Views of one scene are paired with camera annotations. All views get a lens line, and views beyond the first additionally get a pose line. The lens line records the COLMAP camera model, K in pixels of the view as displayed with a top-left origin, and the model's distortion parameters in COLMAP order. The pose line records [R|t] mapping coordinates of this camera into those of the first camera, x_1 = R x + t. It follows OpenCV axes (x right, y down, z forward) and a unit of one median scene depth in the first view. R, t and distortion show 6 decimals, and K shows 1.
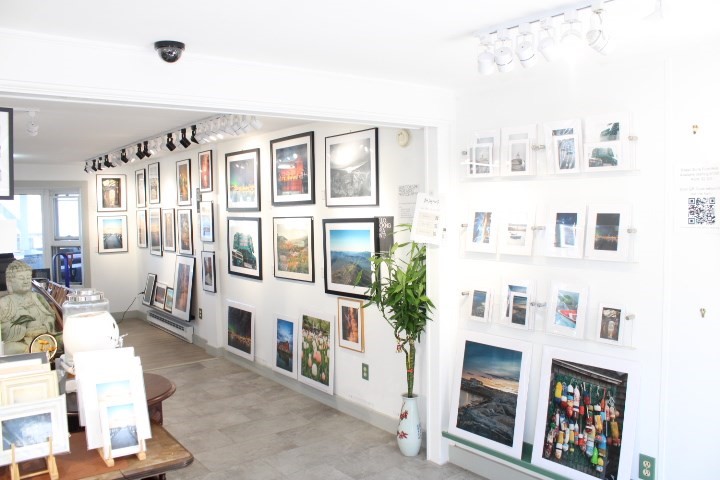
lens RADIAL K [[602.5, 0, 360.0], [0, 602.5, 240.0], [0, 0, 1]] dist [-0.174152, 0.166644]
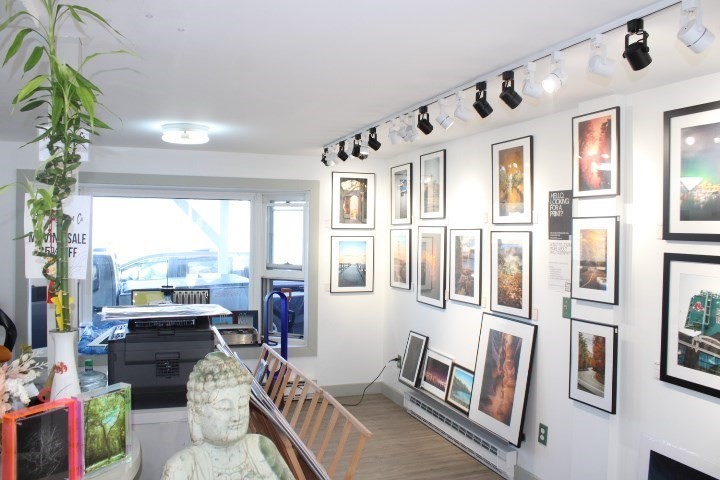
lens RADIAL K [[602.5, 0, 360.0], [0, 602.5, 240.0], [0, 0, 1]] dist [-0.174152, 0.166644]
pose [[0.955682, 0.035434, -0.292261, -0.234023], [-0.045812, 0.998537, -0.028741, -0.019106], [0.290814, 0.040857, 0.955907, 0.389193]]
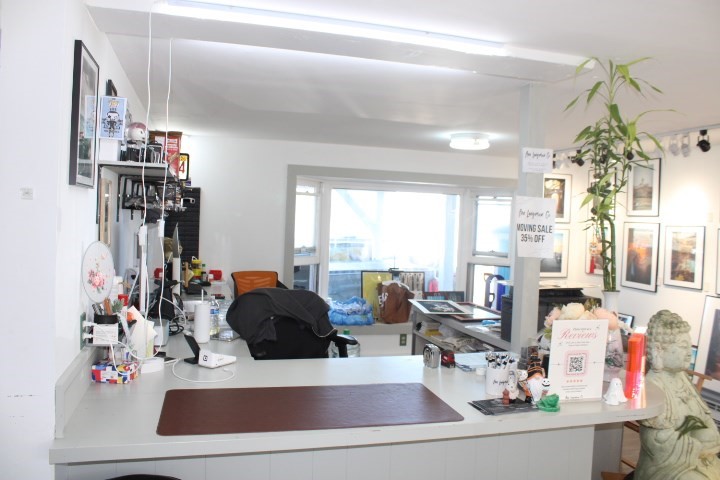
lens RADIAL K [[602.5, 0, 360.0], [0, 602.5, 240.0], [0, 0, 1]] dist [-0.174152, 0.166644]
pose [[0.928073, 0.065414, -0.366607, -0.396339], [-0.072631, 0.997341, -0.005911, -0.004591], [0.365246, 0.032113, 0.930357, 0.222710]]
